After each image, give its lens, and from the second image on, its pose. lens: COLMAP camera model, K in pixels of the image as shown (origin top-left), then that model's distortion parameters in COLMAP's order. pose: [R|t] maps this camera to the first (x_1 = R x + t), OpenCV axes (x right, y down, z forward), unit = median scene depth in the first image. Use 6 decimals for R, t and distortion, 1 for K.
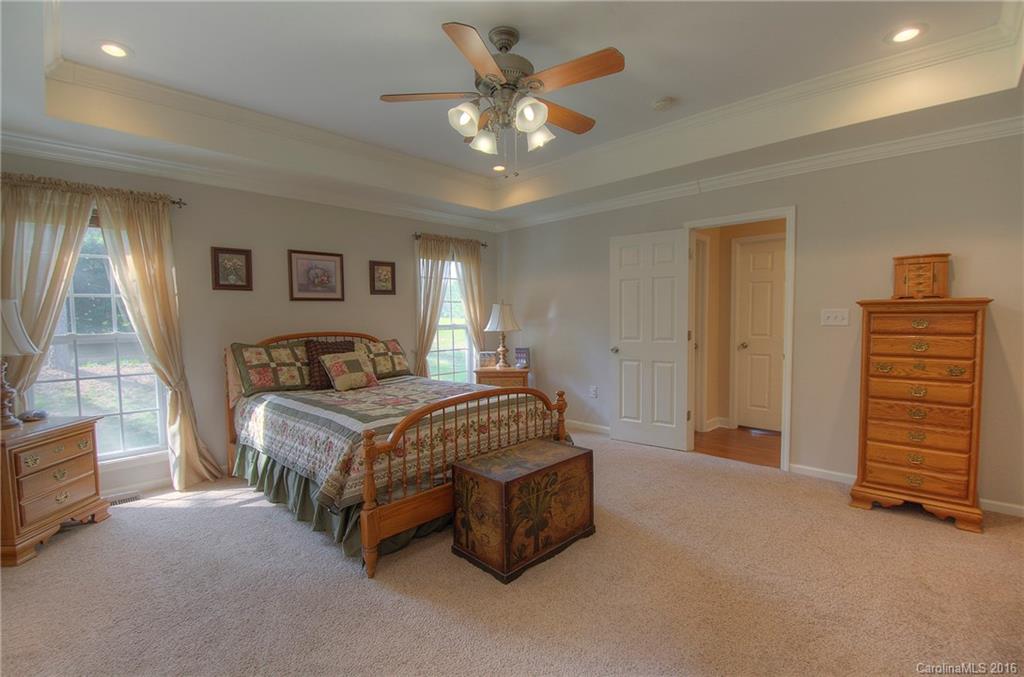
lens RADIAL K [[466.6, 0, 508.6], [0, 466.6, 334.5], [0, 0, 1]] dist [0.001128, -0.000147]
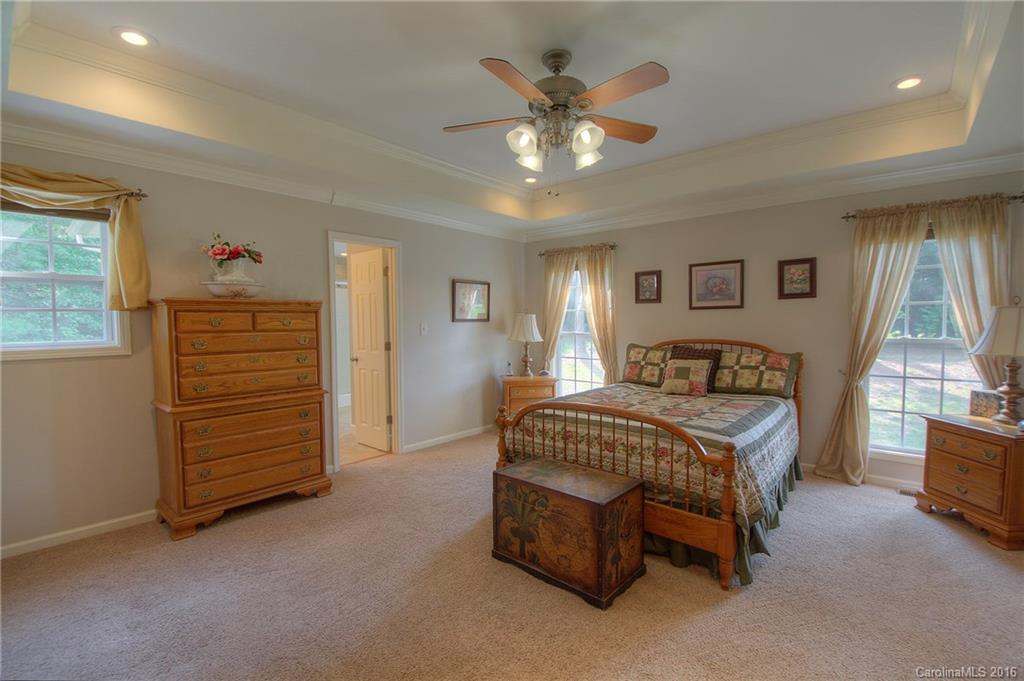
lens RADIAL K [[447.4, 0, 513.6], [0, 447.4, 342.0], [0, 0, 1]] dist [-0.003473, -0.014717]
pose [[0.051641, 0.057471, -0.997011, 0.620301], [-0.034989, 0.997834, 0.055706, -0.042166], [0.998053, 0.032008, 0.053540, 0.550151]]
